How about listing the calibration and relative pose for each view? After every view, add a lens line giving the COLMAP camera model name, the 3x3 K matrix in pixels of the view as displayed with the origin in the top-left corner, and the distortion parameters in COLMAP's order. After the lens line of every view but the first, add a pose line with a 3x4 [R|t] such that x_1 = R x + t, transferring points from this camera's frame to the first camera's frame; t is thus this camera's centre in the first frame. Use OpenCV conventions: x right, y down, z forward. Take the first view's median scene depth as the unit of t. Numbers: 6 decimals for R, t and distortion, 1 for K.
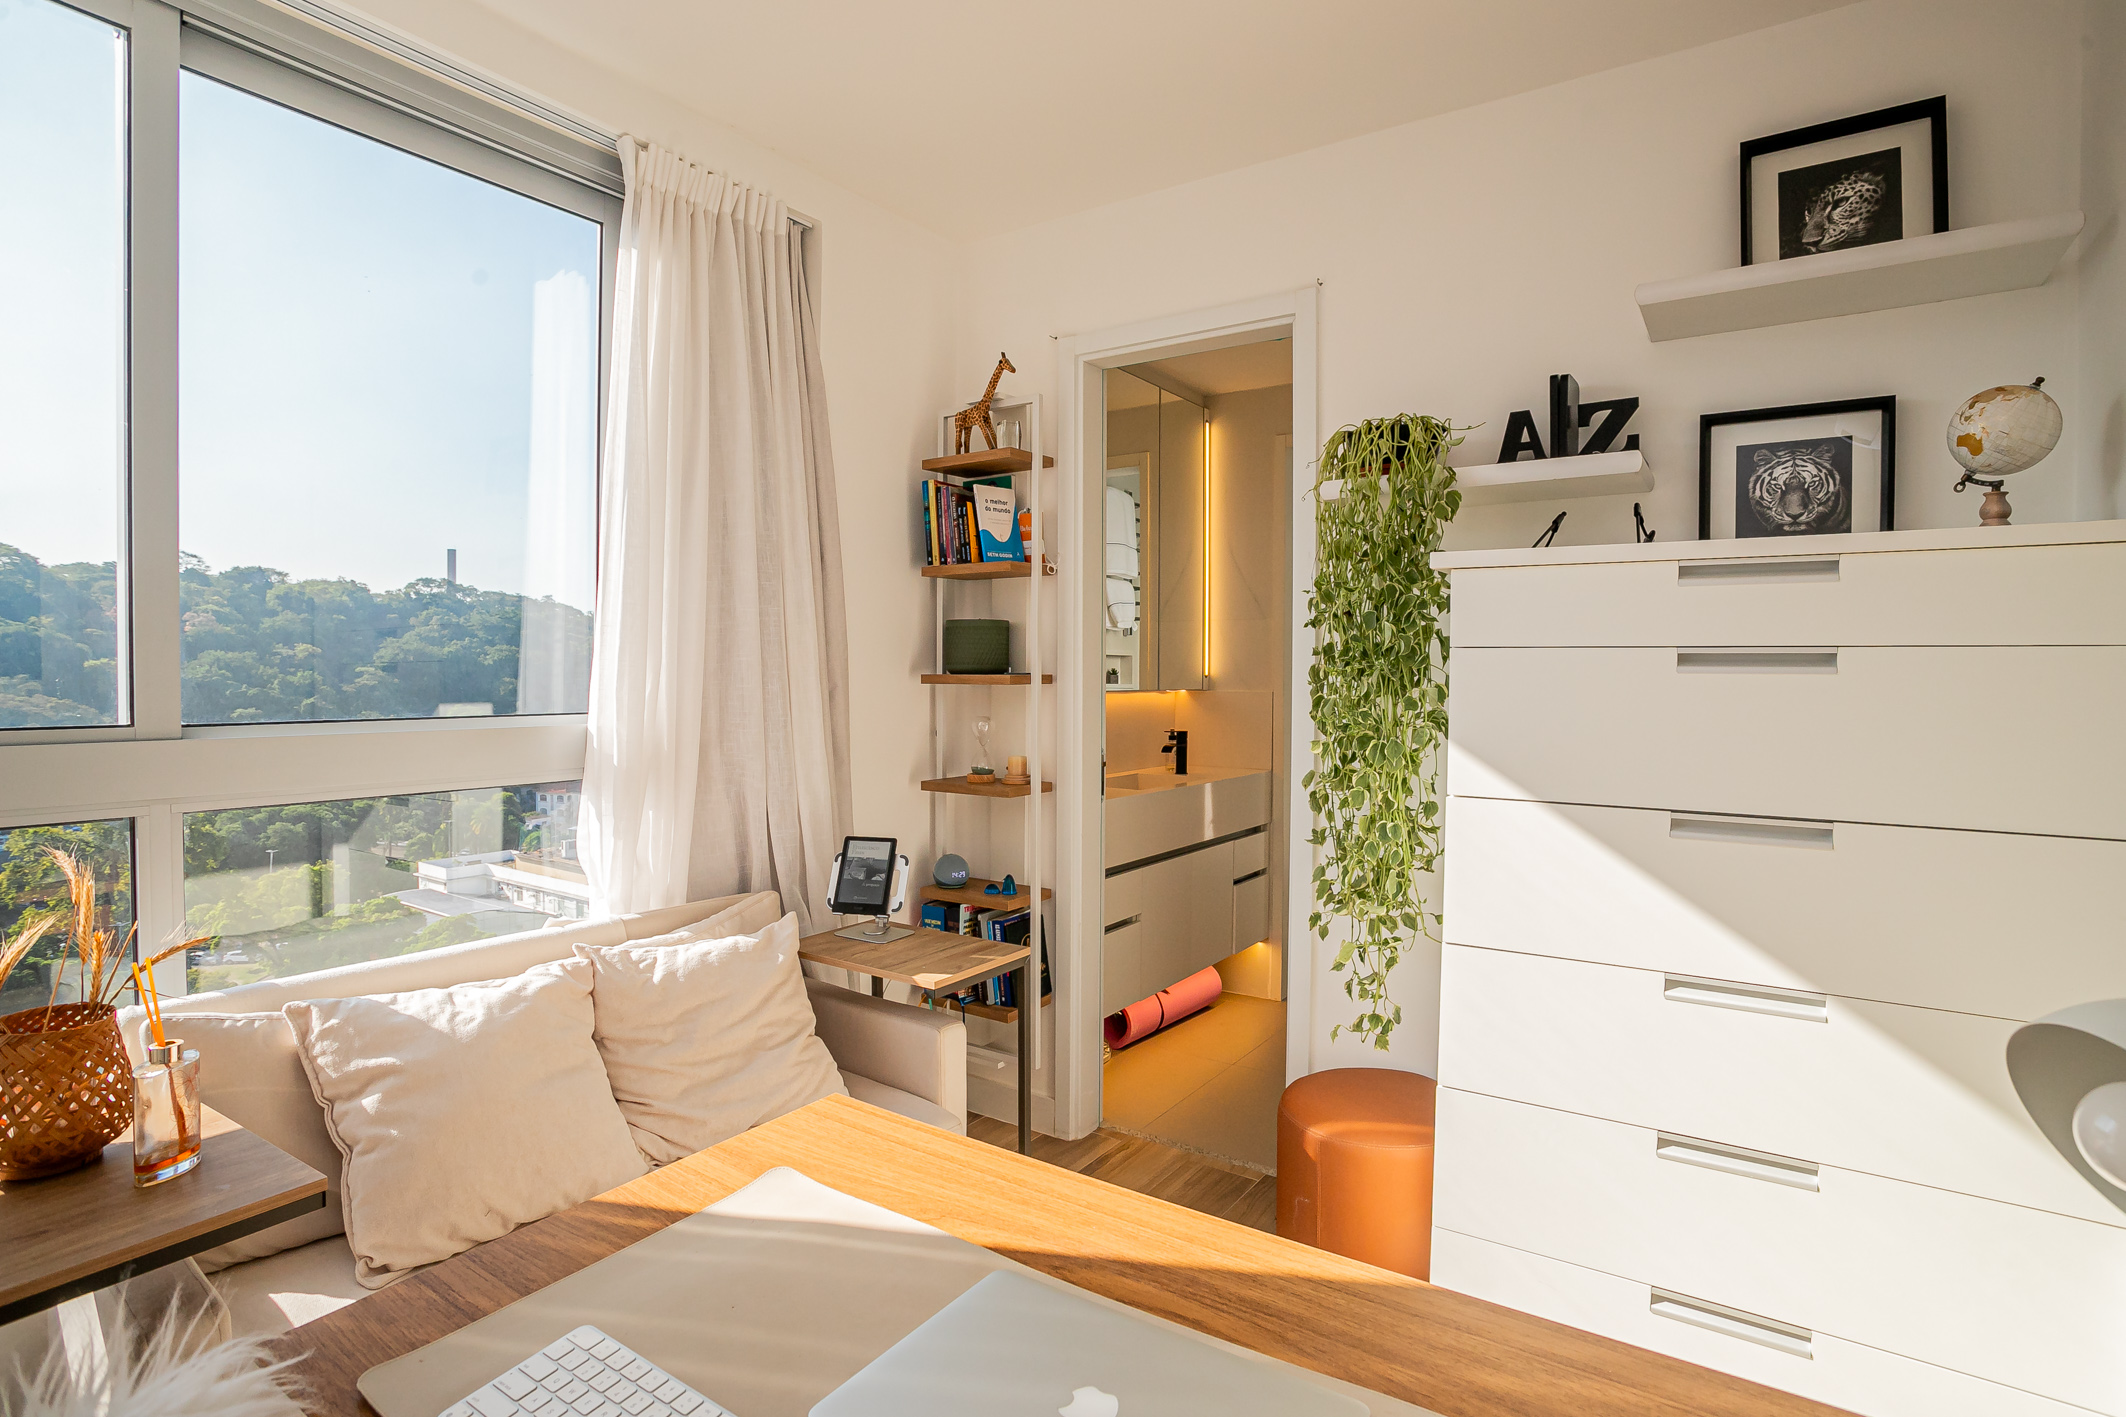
lens RADIAL K [[1053.1, 0, 1071.5], [0, 1053.1, 702.6], [0, 0, 1]] dist [-0.075537, 0.040361]
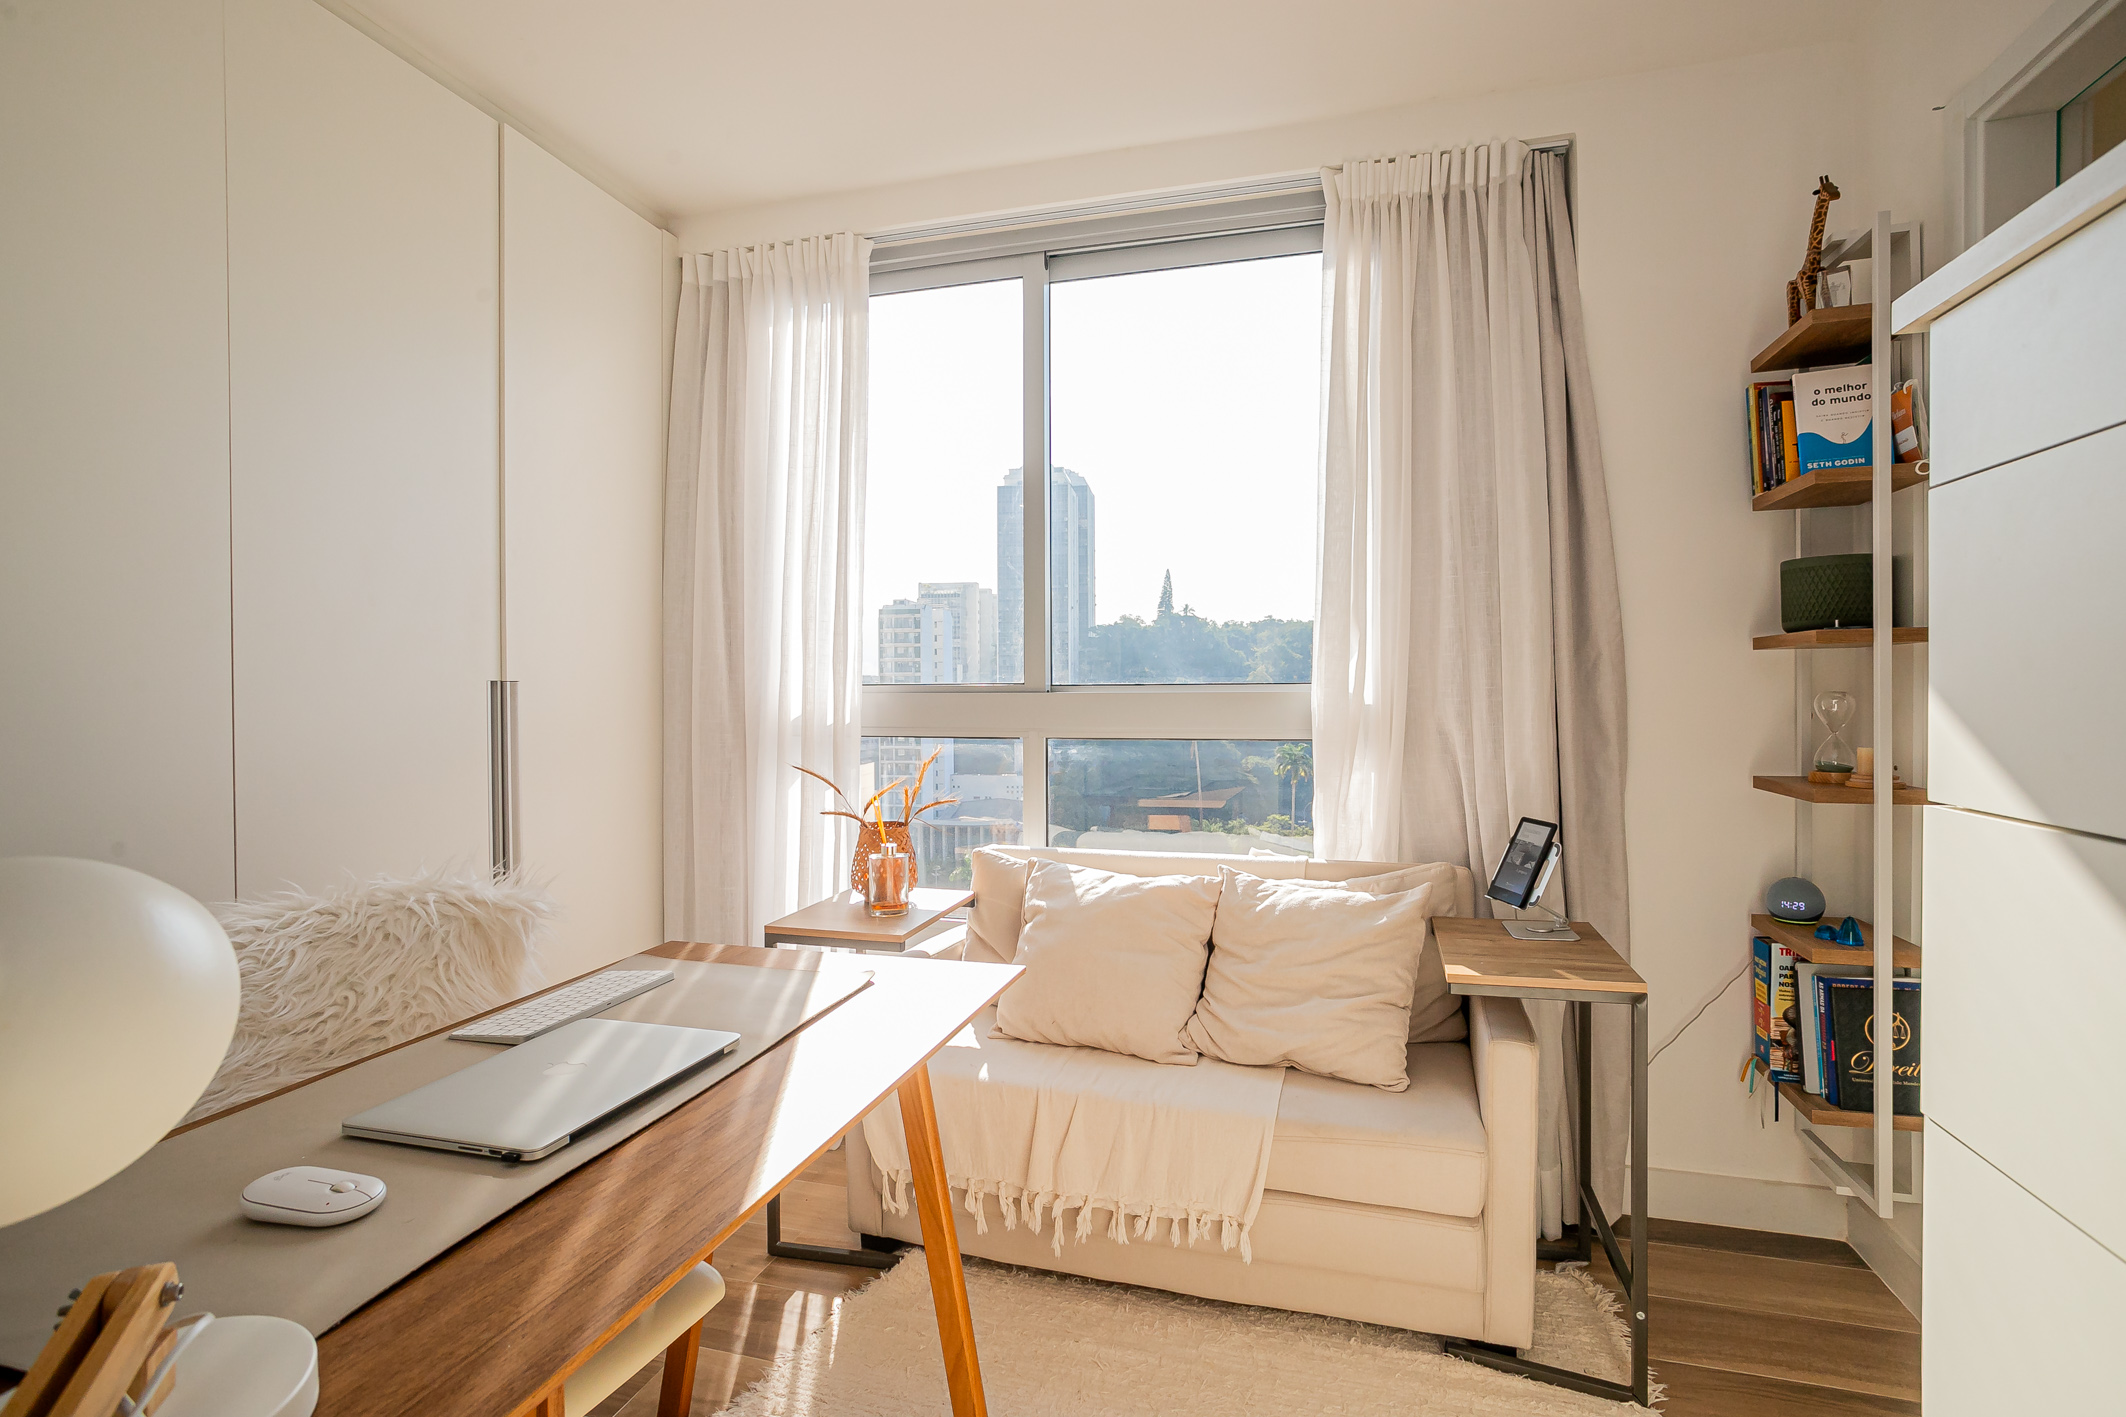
lens RADIAL K [[1053.1, 0, 1071.5], [0, 1053.1, 702.6], [0, 0, 1]] dist [-0.075537, 0.040361]
pose [[0.317618, 0.000473, -0.948219, 0.536874], [-0.019728, 0.999787, -0.006109, 0.046048], [0.948013, 0.020647, 0.317560, 0.376989]]
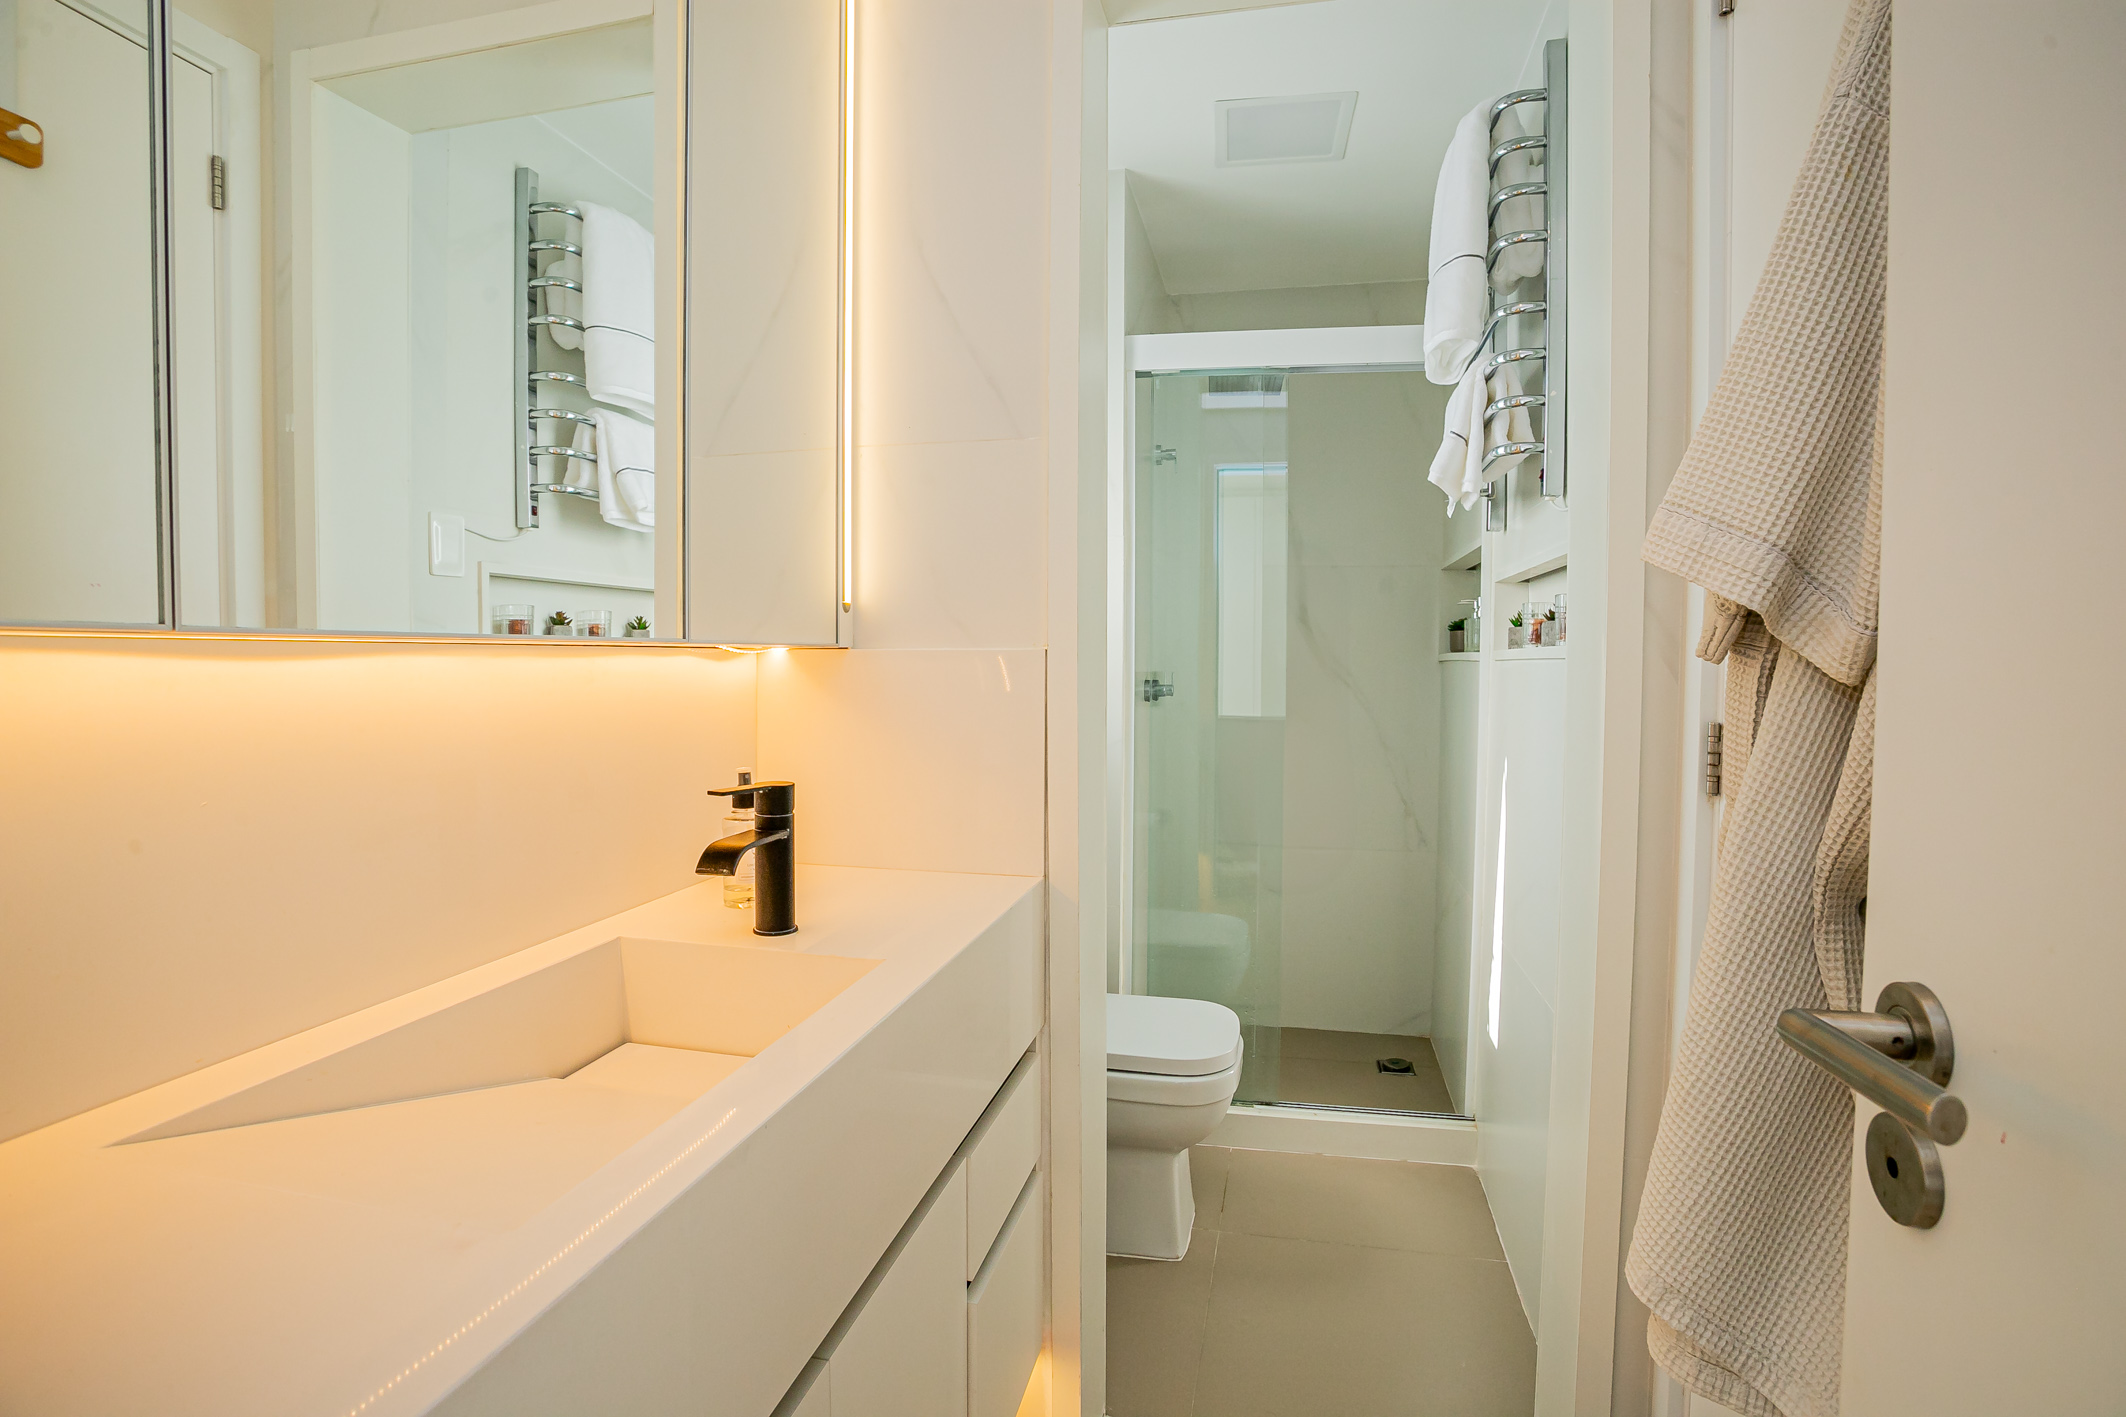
lens RADIAL K [[1053.1, 0, 1071.5], [0, 1053.1, 702.6], [0, 0, 1]] dist [-0.075537, 0.040361]
pose [[0.930246, -0.013407, 0.366690, 0.137449], [0.005659, 0.999738, 0.022198, -0.003178], [-0.366892, -0.018575, 0.930078, 1.283000]]
